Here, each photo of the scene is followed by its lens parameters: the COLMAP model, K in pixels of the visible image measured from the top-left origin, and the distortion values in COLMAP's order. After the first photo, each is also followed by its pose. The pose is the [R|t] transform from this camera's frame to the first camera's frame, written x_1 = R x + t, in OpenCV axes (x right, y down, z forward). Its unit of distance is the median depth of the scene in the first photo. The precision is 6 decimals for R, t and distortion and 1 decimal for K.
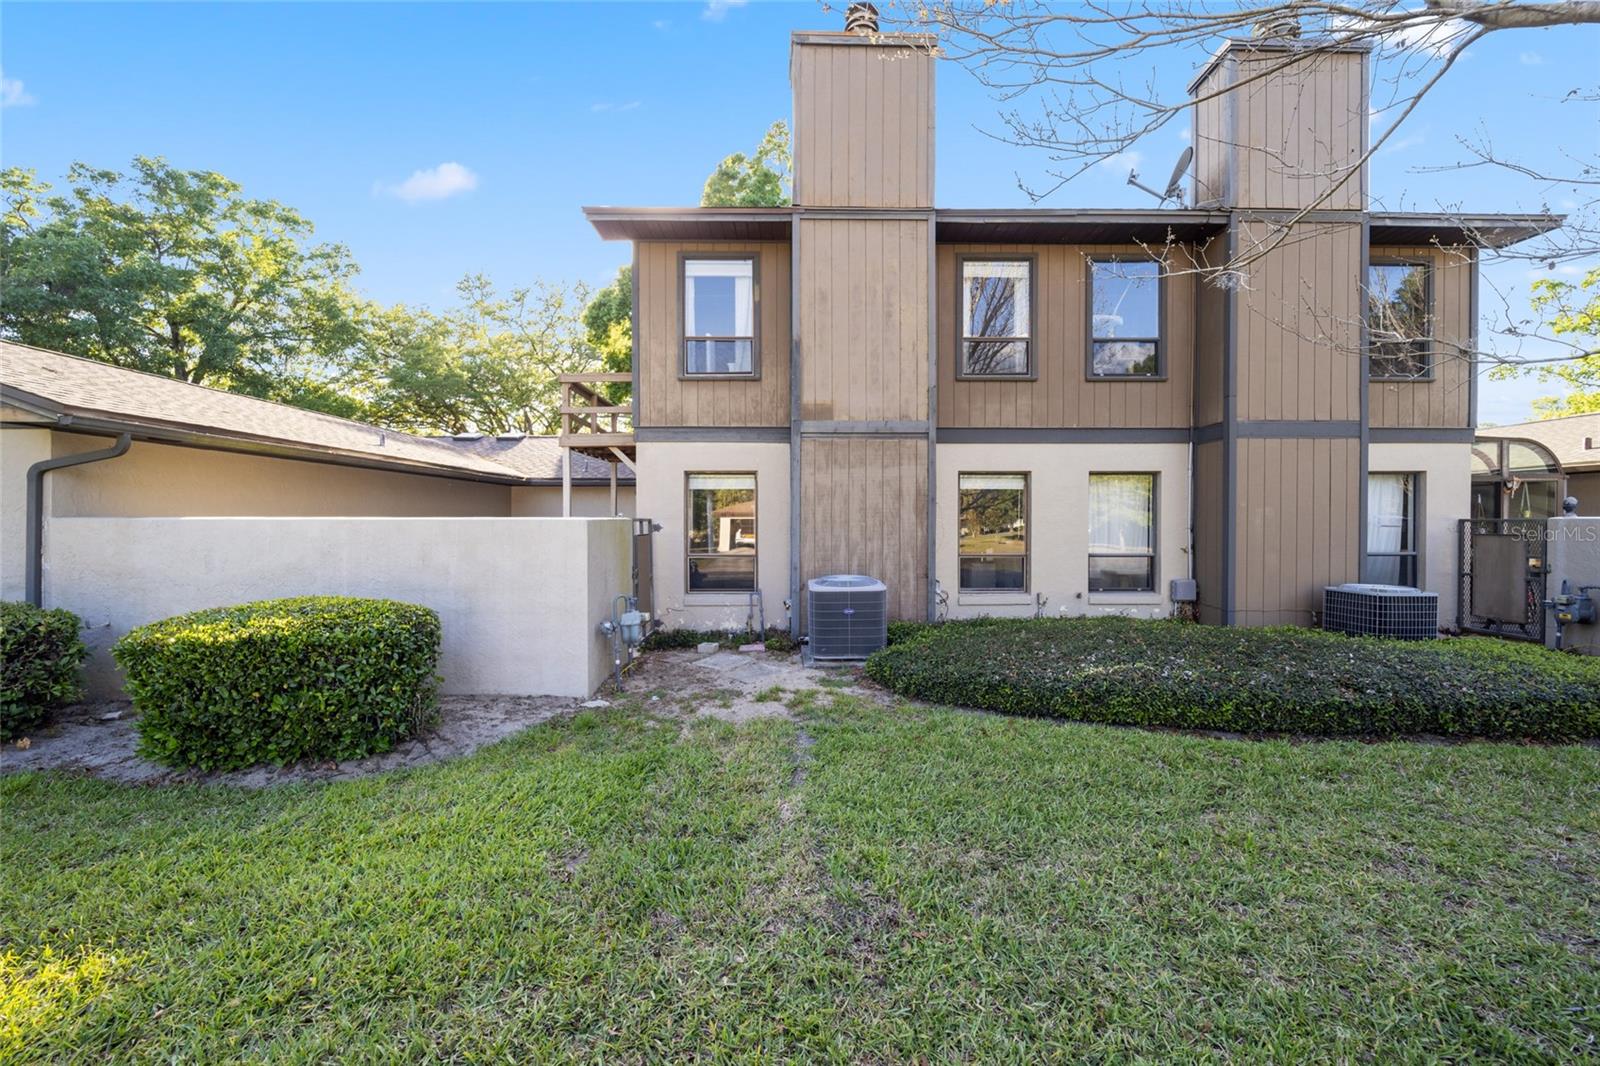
lens RADIAL K [[648.2, 0, 795.0], [0, 648.2, 525.8], [0, 0, 1]] dist [-0.001063, -0.004871]
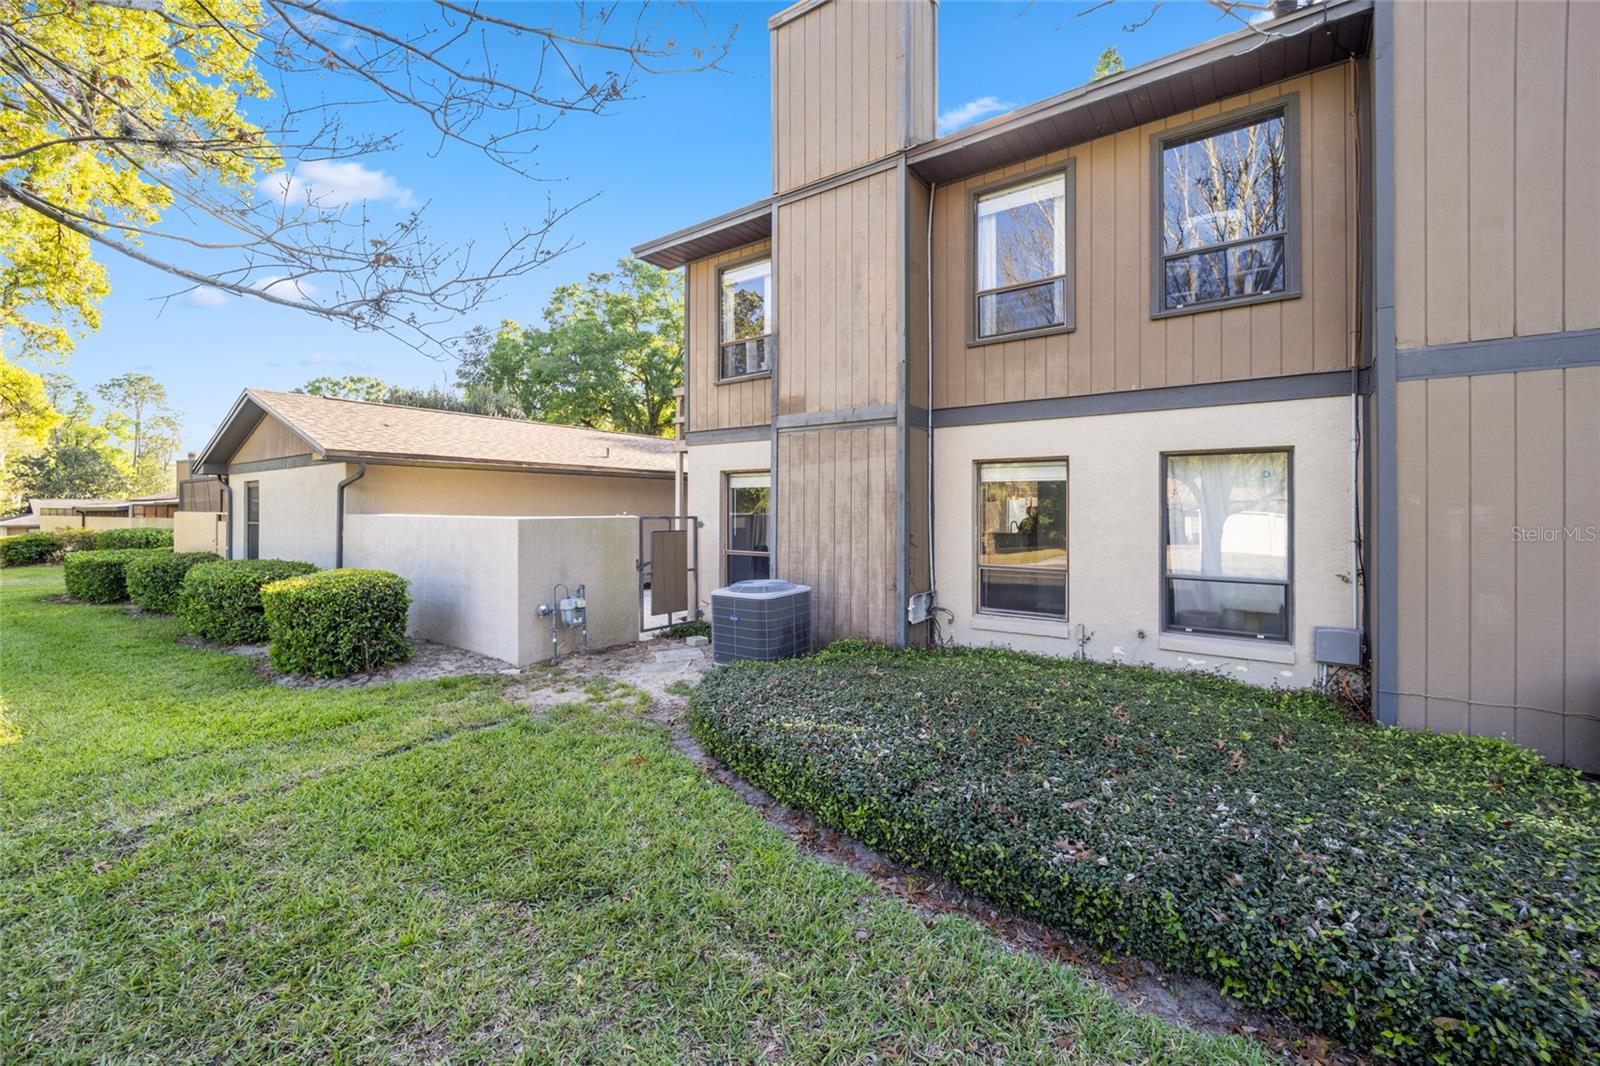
lens RADIAL K [[648.2, 0, 800.2], [0, 648.2, 502.5], [0, 0, 1]] dist [-0.001063, -0.004871]
pose [[0.799970, -0.002488, -0.600035, 0.565267], [-0.008110, 0.999855, -0.014959, -0.018377], [0.599986, 0.016834, 0.799834, 0.237246]]
